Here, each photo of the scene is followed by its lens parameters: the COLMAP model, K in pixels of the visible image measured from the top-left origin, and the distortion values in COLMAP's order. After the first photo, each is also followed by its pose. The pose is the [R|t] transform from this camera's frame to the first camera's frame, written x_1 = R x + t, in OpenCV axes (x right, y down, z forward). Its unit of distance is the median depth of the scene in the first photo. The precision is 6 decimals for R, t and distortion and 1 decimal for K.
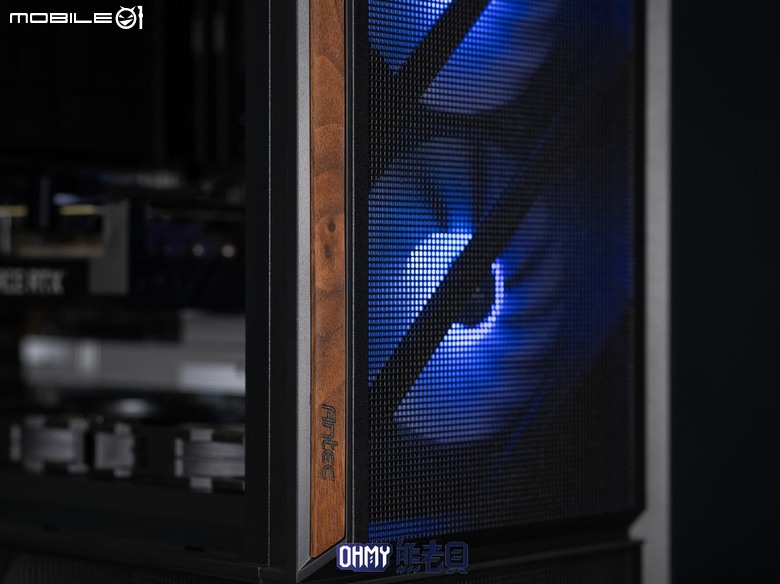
lens RADIAL K [[1912.7, 0, 390.0], [0, 1912.7, 292.0], [0, 0, 1]] dist [0.071929, 0.638421]
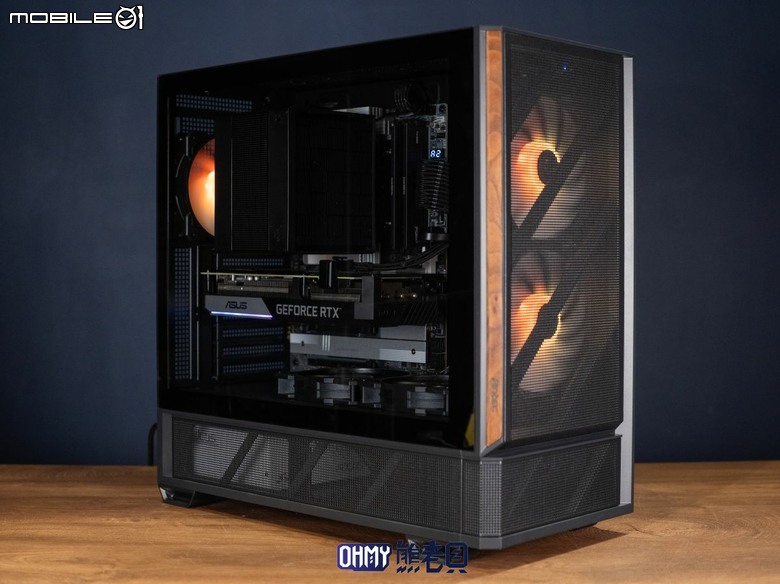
lens RADIAL K [[1294.0, 0, 390.0], [0, 1294.0, 292.0], [0, 0, 1]] dist [-0.027905, -0.002926]
pose [[0.999612, -0.001751, 0.027801, -0.176515], [0.000975, 0.999610, 0.027915, -0.075802], [-0.027839, -0.027877, 0.999224, -0.452042]]
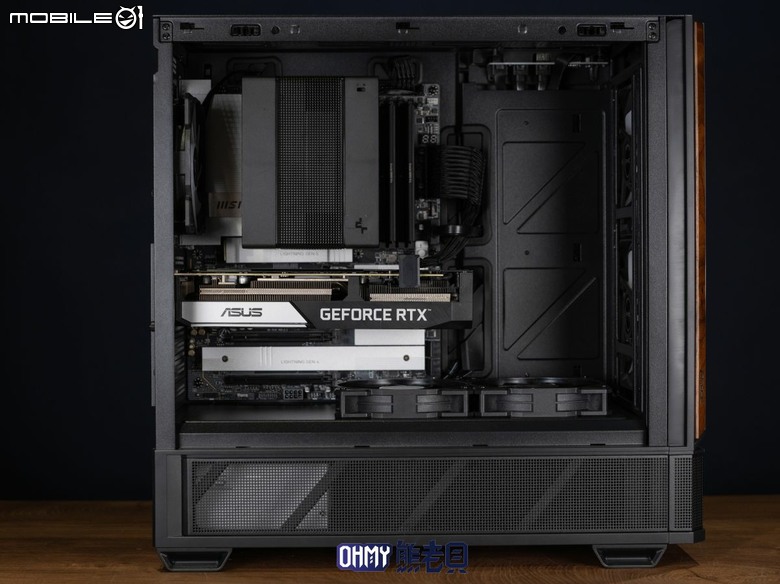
lens RADIAL K [[1435.9, 0, 404.6], [0, 1435.9, 290.5], [0, 0, 1]] dist [-0.026593, -0.091447]
pose [[0.696153, -0.020270, 0.717607, -1.325402], [0.006208, 0.999734, 0.022217, -0.066836], [-0.717866, -0.011011, 0.696094, 0.075293]]
